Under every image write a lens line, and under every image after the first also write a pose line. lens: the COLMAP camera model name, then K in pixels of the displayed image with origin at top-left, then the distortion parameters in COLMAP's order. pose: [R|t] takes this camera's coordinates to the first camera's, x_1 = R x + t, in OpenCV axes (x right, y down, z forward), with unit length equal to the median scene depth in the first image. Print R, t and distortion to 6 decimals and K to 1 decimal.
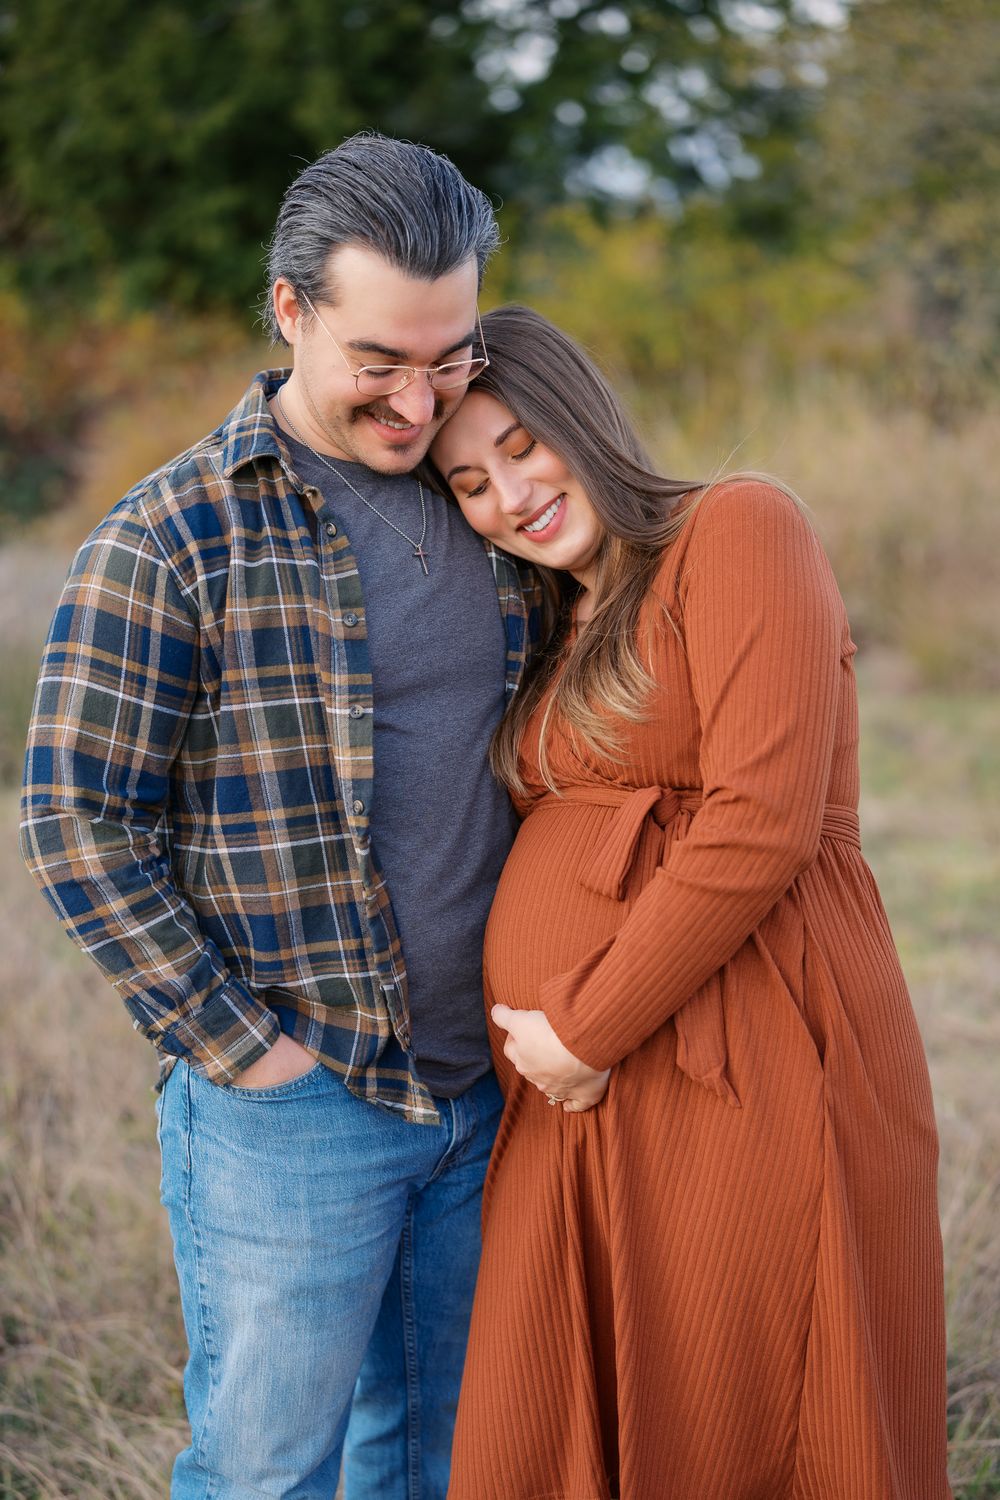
lens RADIAL K [[1913.8, 0, 498.5], [0, 1913.8, 821.8], [0, 0, 1]] dist [0.262838, -1.588389]
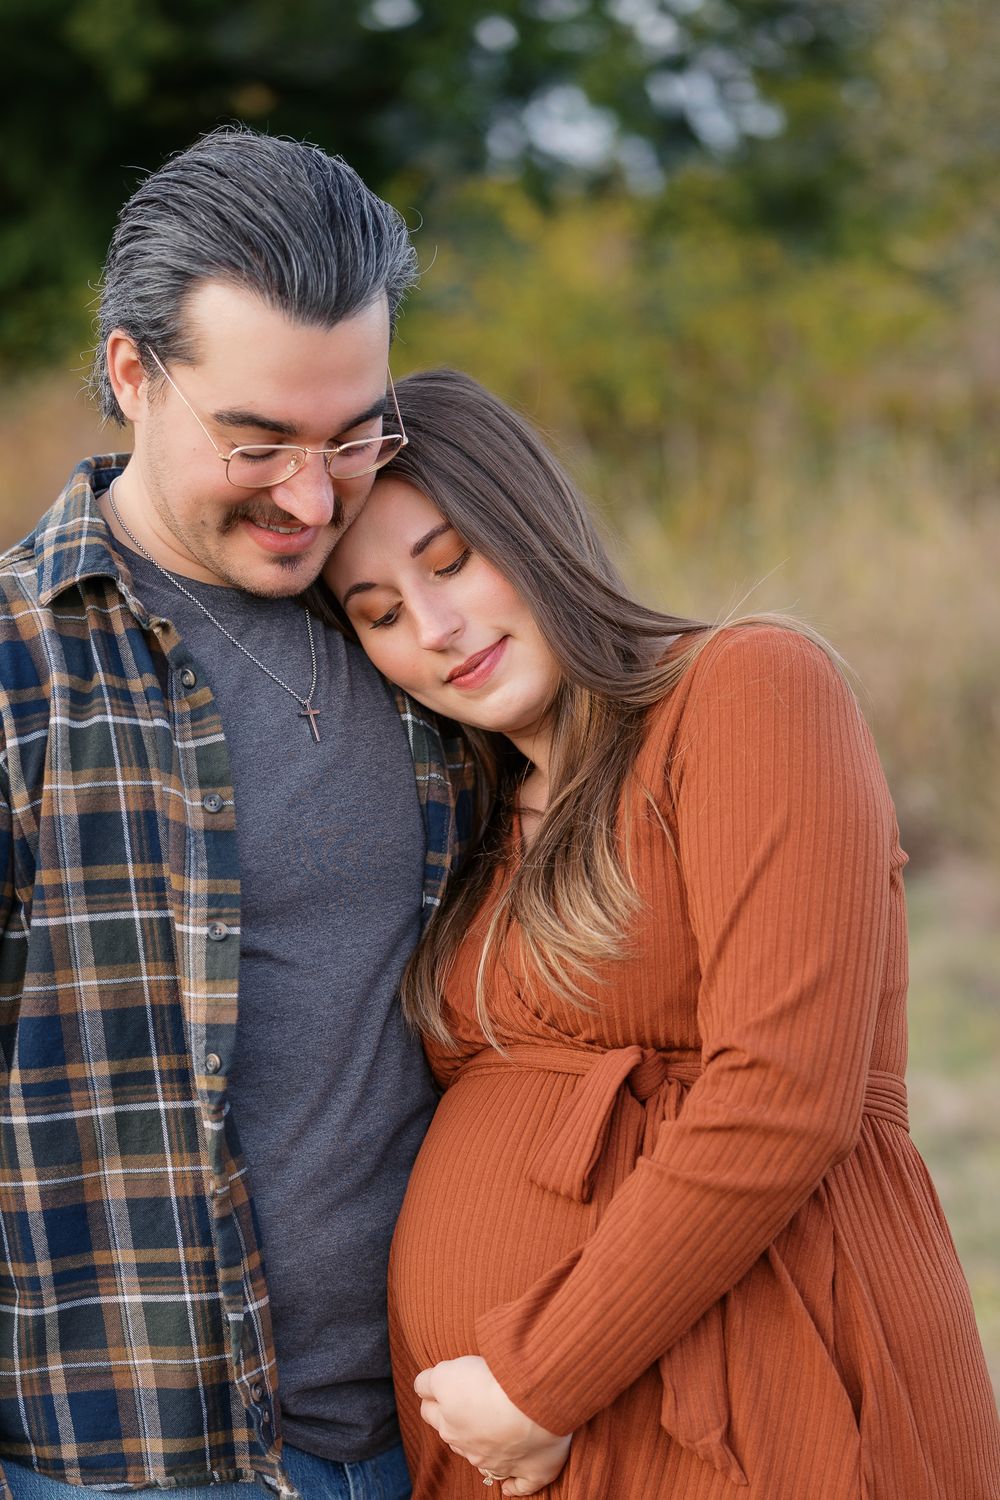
lens RADIAL K [[1913.8, 0, 498.5], [0, 1913.8, 821.8], [0, 0, 1]] dist [0.262838, -1.588389]
pose [[0.999519, 0.025467, -0.017691, 0.042703], [-0.027321, 0.993107, -0.113985, -0.019070], [0.014666, 0.114414, 0.993325, 0.286148]]
